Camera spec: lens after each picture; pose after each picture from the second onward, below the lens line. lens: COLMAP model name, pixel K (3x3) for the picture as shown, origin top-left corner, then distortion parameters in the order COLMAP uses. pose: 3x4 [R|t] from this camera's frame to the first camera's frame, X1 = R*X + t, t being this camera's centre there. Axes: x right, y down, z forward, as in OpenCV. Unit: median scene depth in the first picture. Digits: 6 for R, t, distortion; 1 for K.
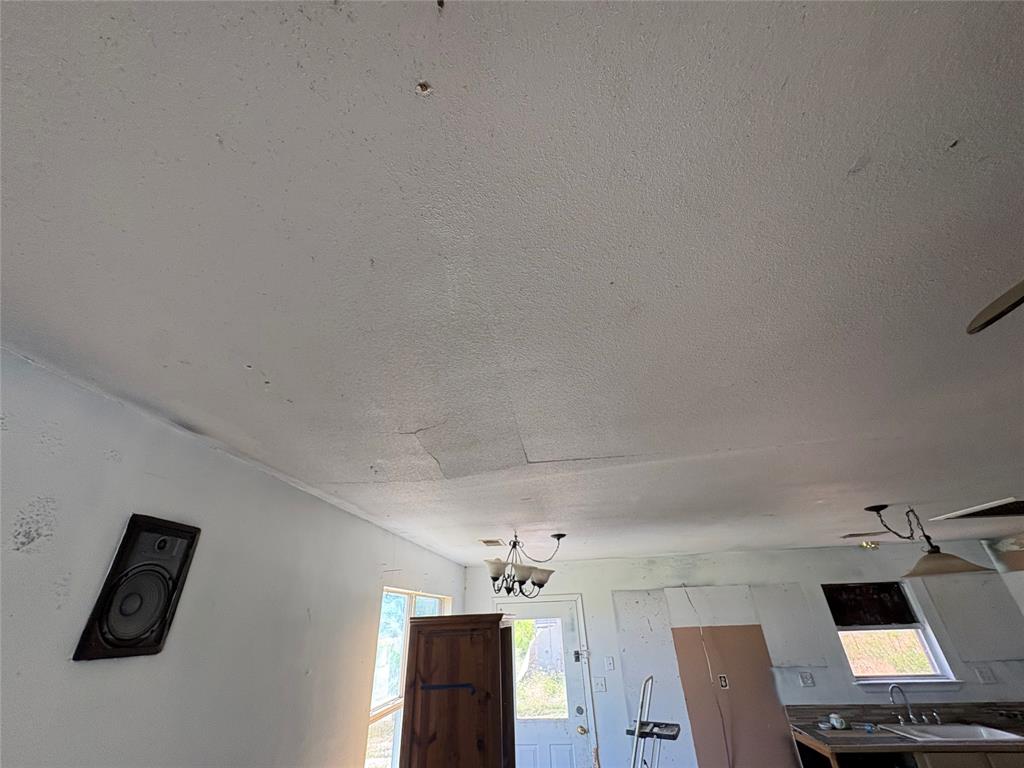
lens RADIAL K [[408.0, 0, 512.0], [0, 408.0, 384.0], [0, 0, 1]] dist [0.000200, 0.000441]
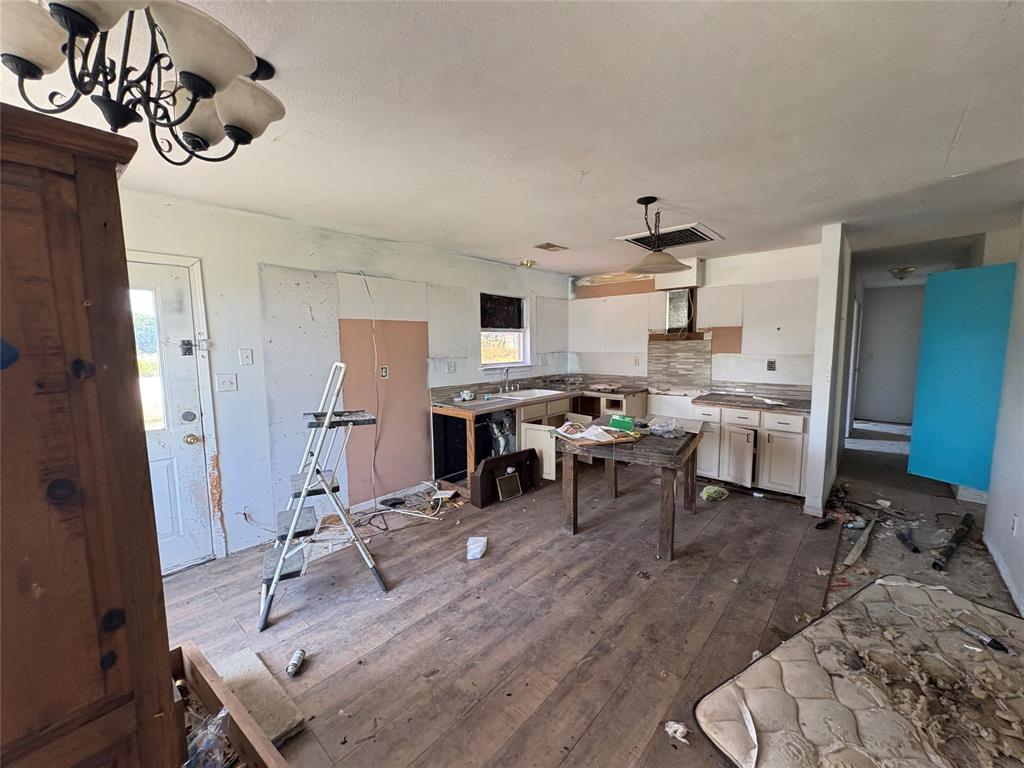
lens RADIAL K [[408.0, 0, 512.0], [0, 408.0, 384.0], [0, 0, 1]] dist [0.000200, 0.000441]
pose [[0.569675, -0.056336, 0.819937, -0.074902], [-0.421922, 0.836103, 0.350590, 0.310657], [-0.705303, -0.545672, 0.452538, 0.369254]]
